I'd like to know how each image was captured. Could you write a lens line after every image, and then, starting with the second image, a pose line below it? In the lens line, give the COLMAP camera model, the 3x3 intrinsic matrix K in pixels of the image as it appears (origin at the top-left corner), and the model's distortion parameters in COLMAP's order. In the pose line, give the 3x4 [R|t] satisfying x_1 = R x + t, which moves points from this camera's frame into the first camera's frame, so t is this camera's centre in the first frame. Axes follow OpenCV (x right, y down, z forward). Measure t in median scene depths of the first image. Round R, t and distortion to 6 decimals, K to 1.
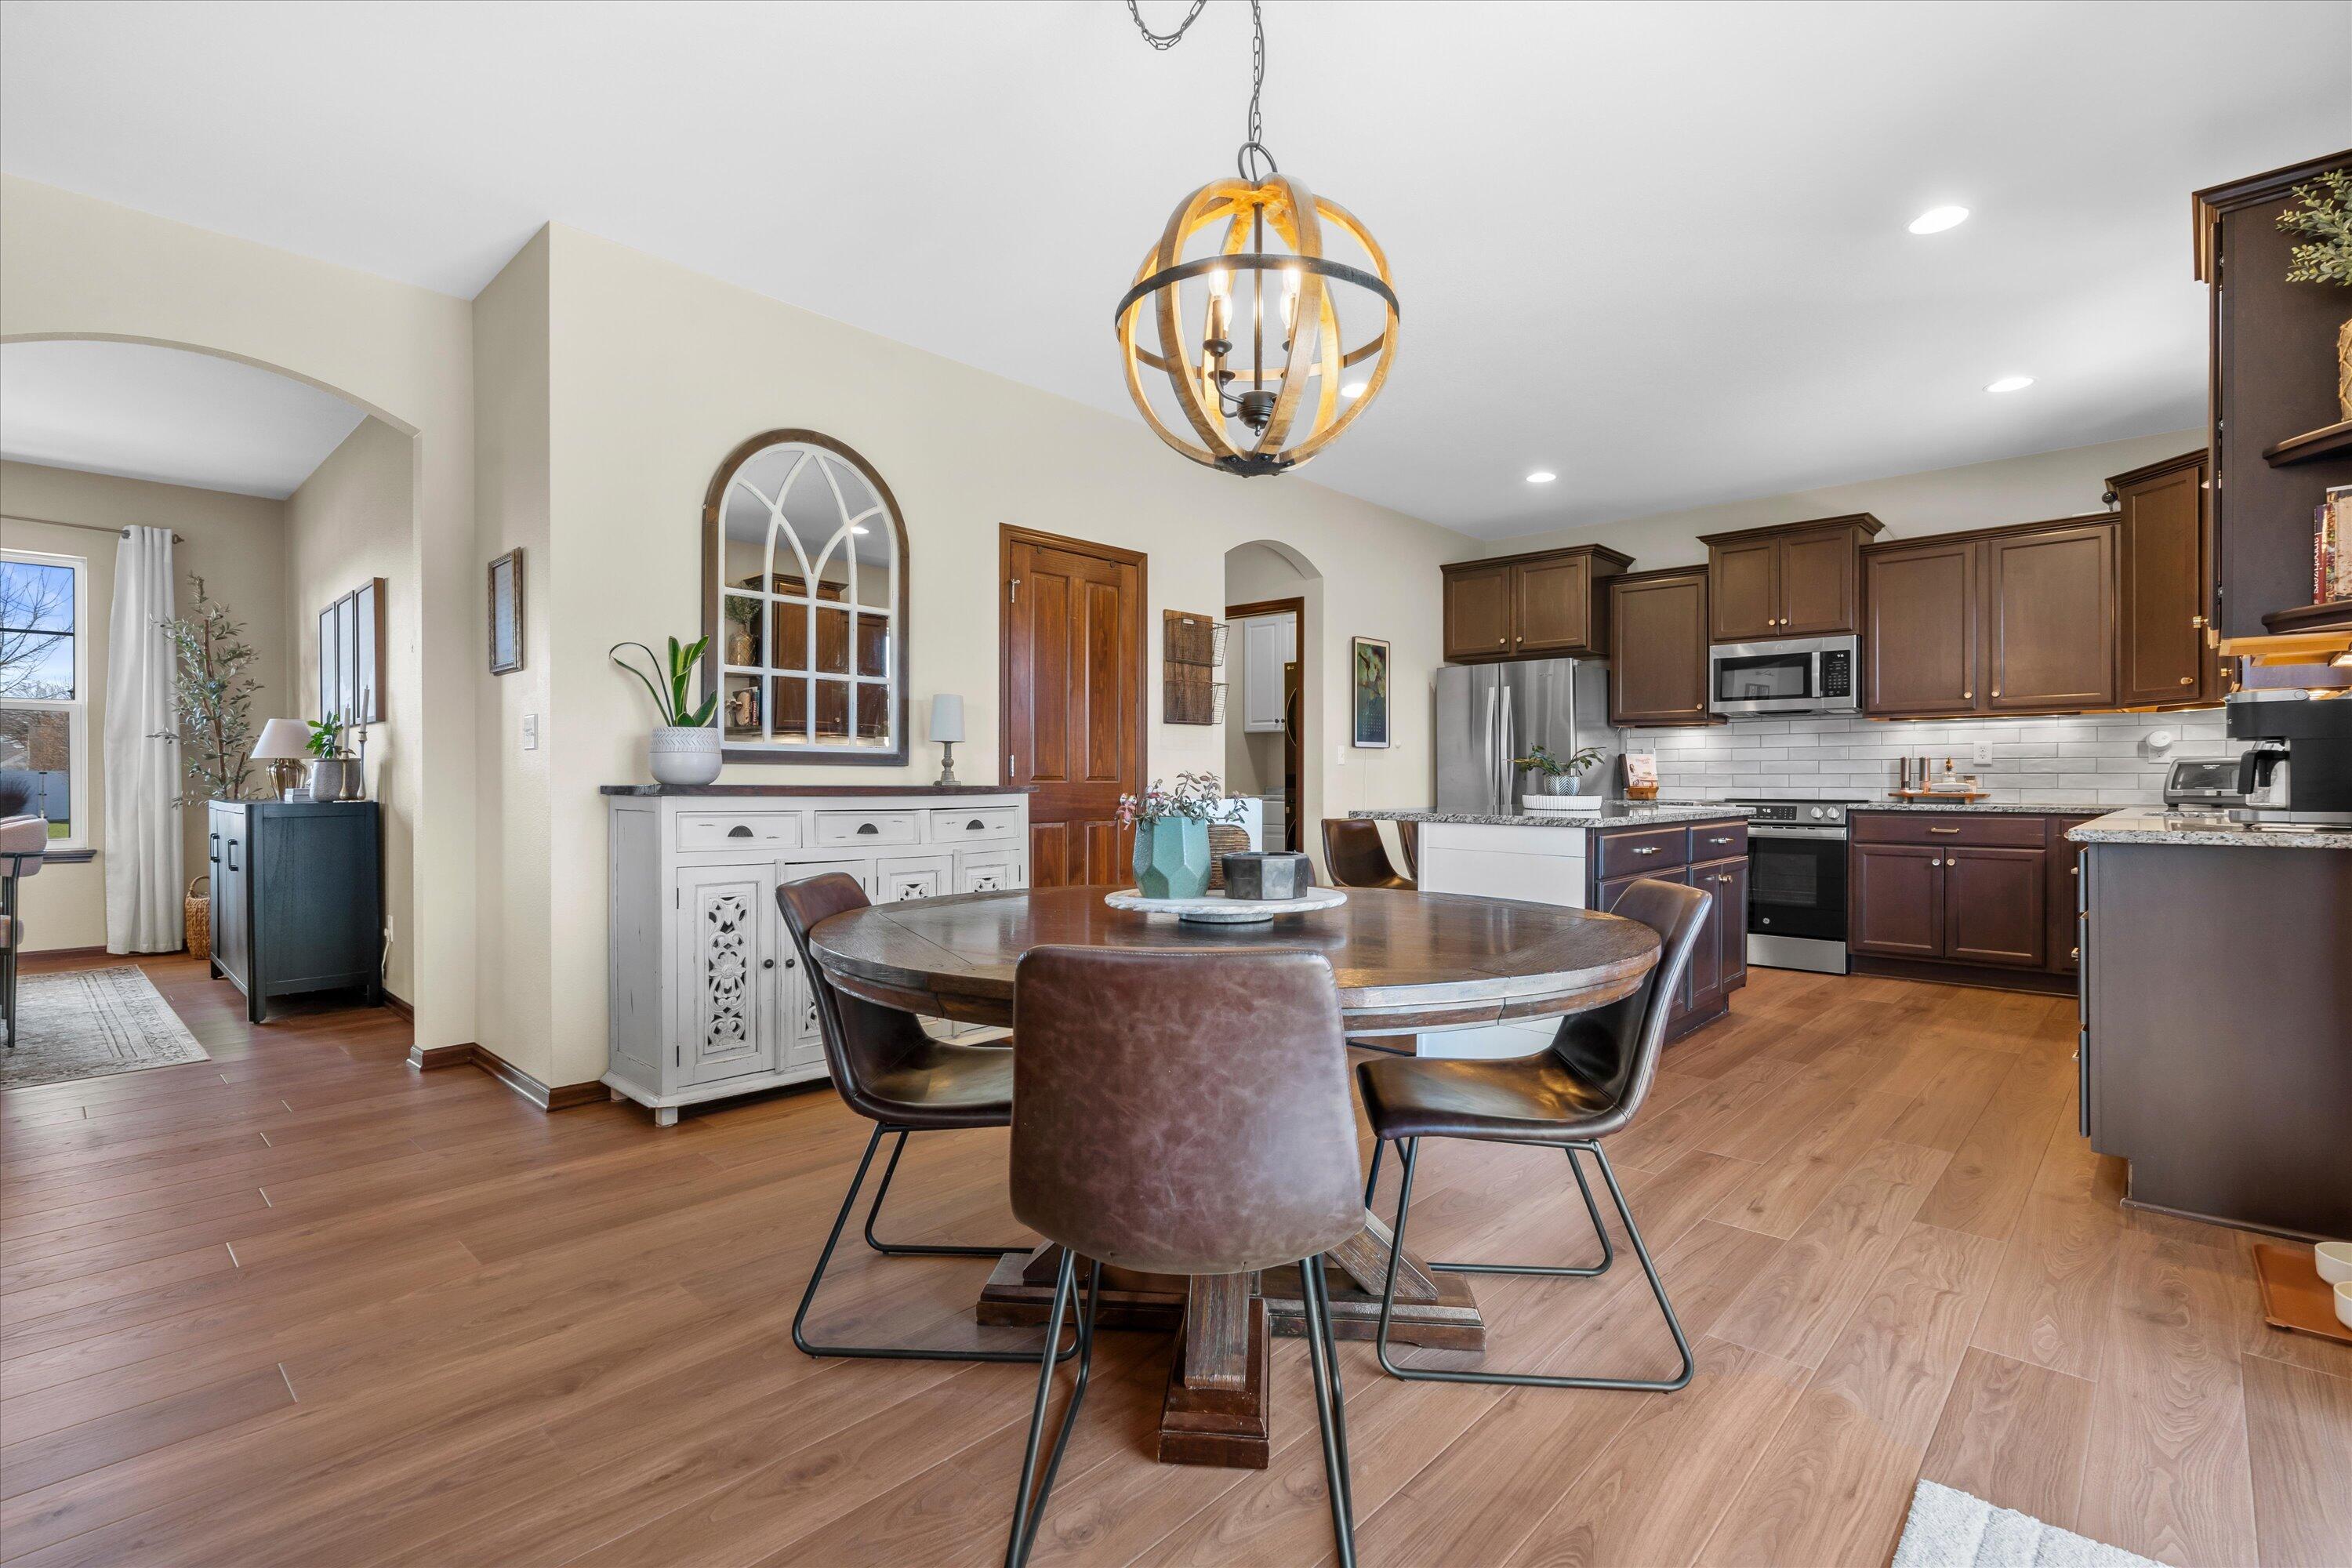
lens RADIAL K [[1079.6, 0, 1174.5], [0, 1079.6, 780.5], [0, 0, 1]] dist [0.002768, 0.003233]
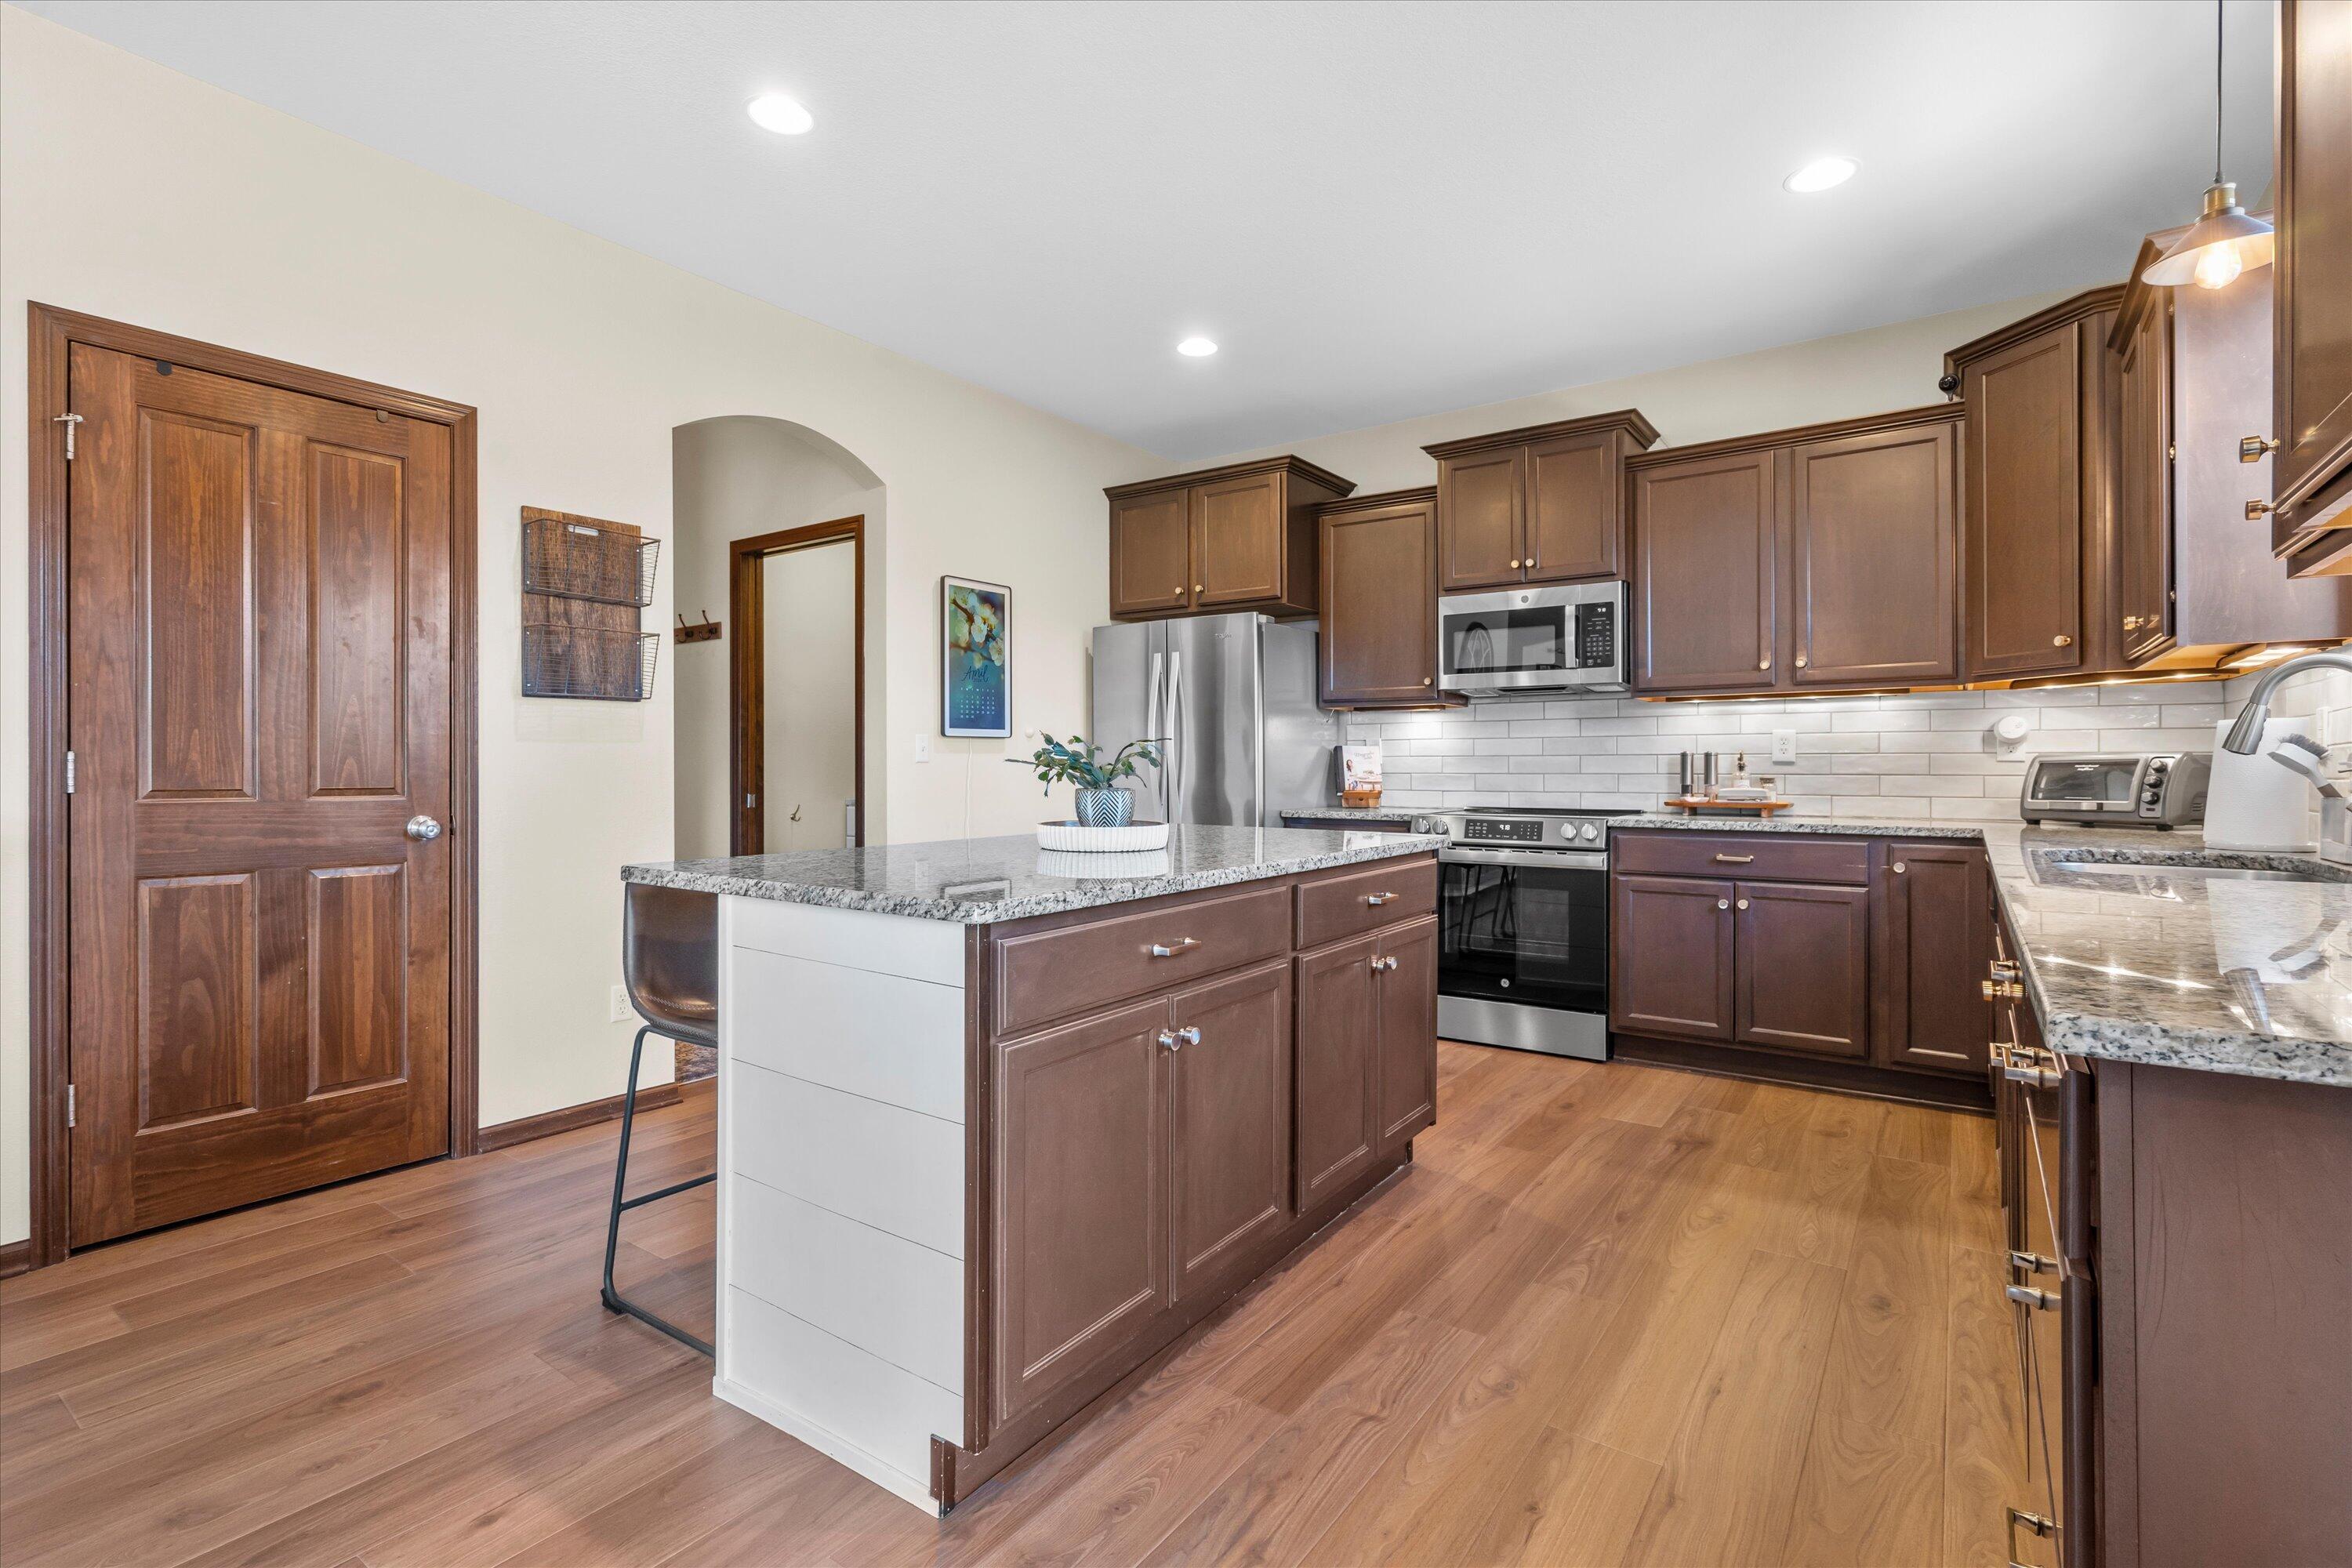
lens RADIAL K [[1079.6, 0, 1173.6], [0, 1079.6, 768.2], [0, 0, 1]] dist [0.002768, 0.003233]
pose [[0.991743, -0.003190, 0.128198, 0.242700], [0.003033, 0.999994, 0.001426, -0.012585], [-0.128202, -0.001025, 0.991748, 0.326832]]
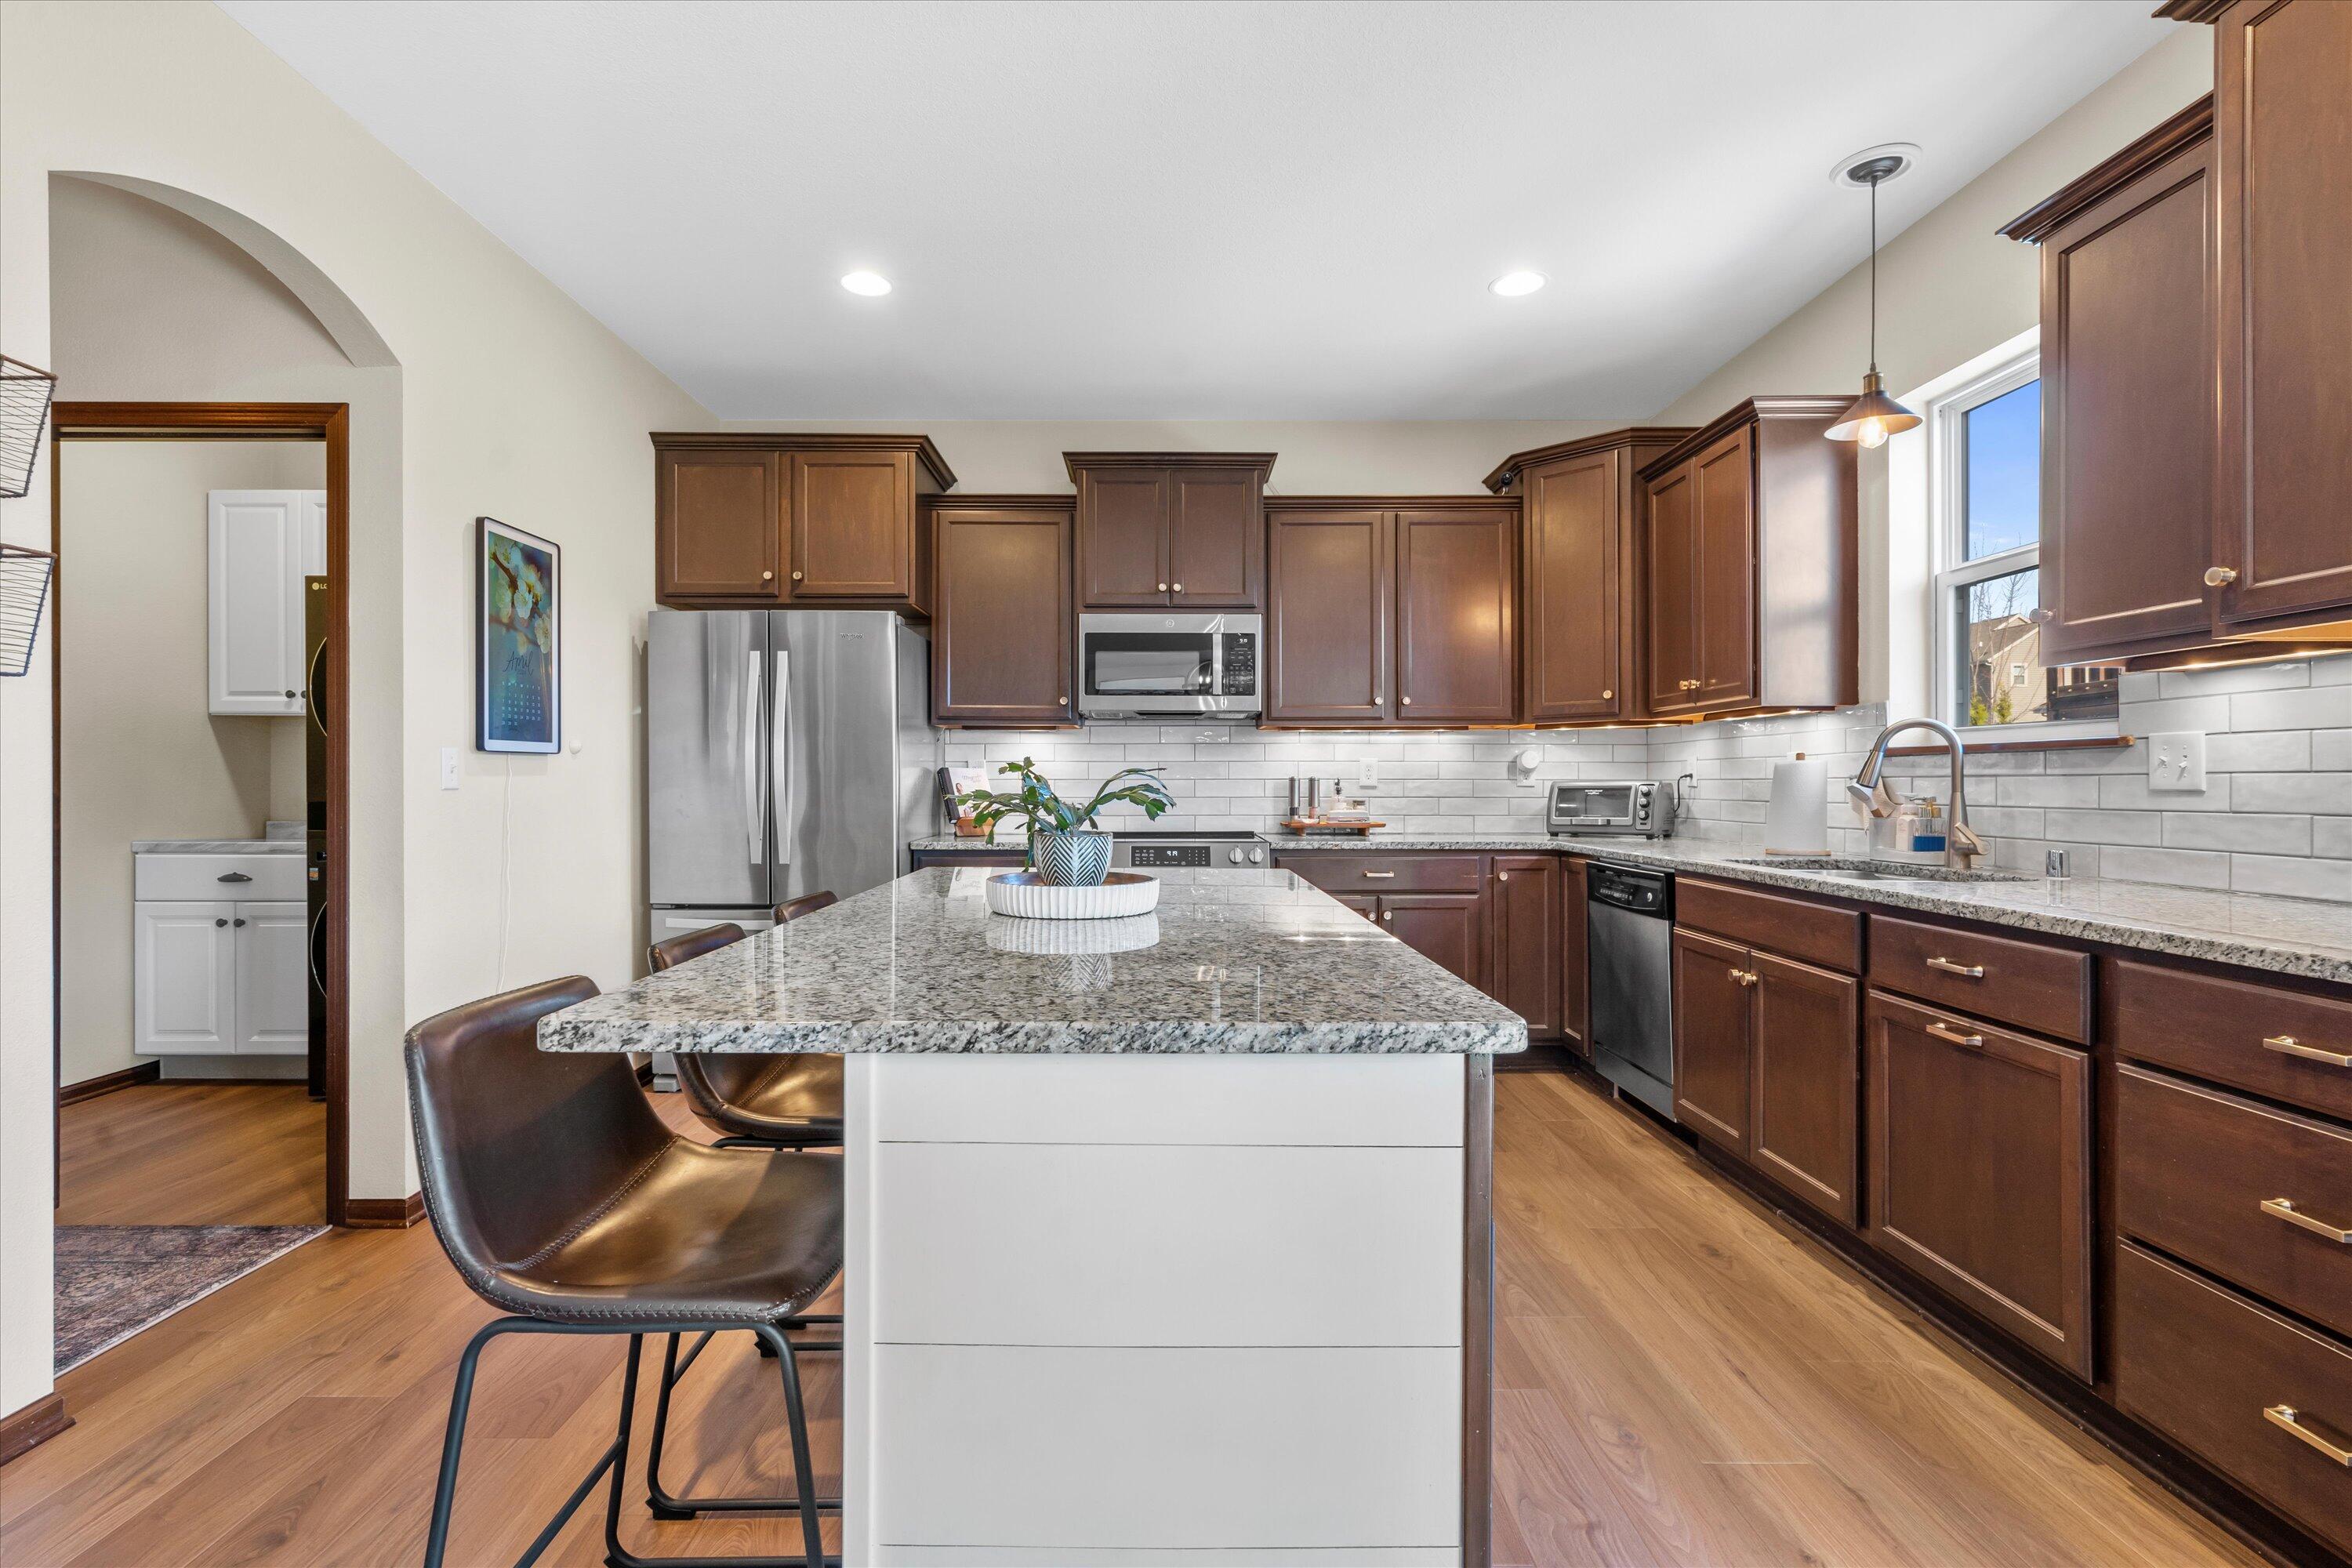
lens RADIAL K [[1079.6, 0, 1161.0], [0, 1079.6, 779.4], [0, 0, 1]] dist [0.002768, 0.003233]
pose [[0.730535, -0.001971, 0.682873, 0.066727], [0.002286, 0.999997, 0.000441, -0.020435], [-0.682872, 0.001239, 0.730537, 0.494695]]
